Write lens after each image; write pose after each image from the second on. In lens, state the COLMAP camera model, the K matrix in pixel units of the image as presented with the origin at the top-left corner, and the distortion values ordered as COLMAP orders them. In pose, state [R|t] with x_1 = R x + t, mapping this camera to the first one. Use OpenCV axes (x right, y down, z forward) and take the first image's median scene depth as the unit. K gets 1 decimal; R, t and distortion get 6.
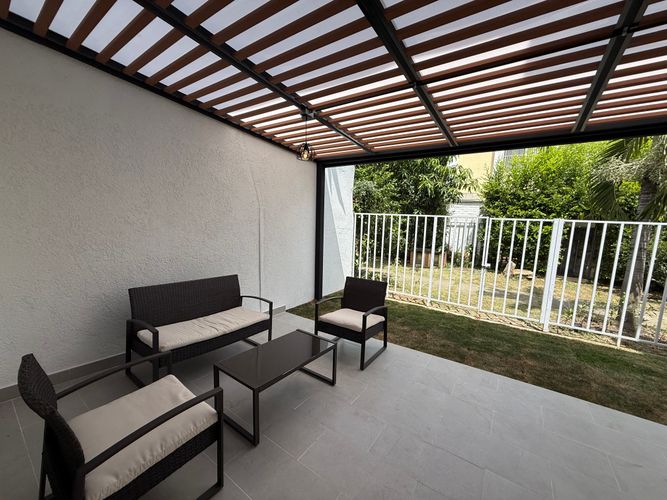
lens RADIAL K [[264.4, 0, 335.1], [0, 264.4, 250.0], [0, 0, 1]] dist [0.000257, 0.000664]
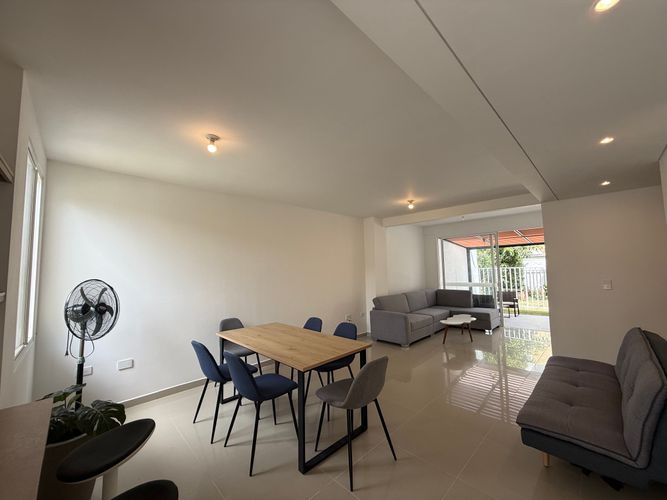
lens RADIAL K [[264.4, 0, 334.9], [0, 264.4, 250.2], [0, 0, 1]] dist [0.000257, 0.000664]
pose [[0.983324, -0.059820, -0.171744, -0.462245], [0.021817, 0.976337, -0.215153, 0.099906], [0.180550, 0.207818, 0.961360, -0.846397]]
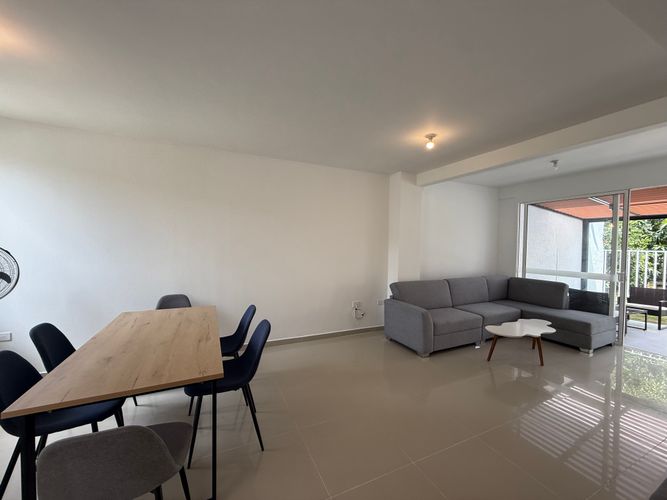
lens RADIAL K [[264.4, 0, 335.8], [0, 264.4, 250.5], [0, 0, 1]] dist [0.000257, 0.000664]
pose [[0.869474, 0.000665, -0.493978, -0.330844], [-0.062964, 0.991992, -0.109490, 0.076439], [0.489949, 0.126301, 0.862553, -0.641774]]
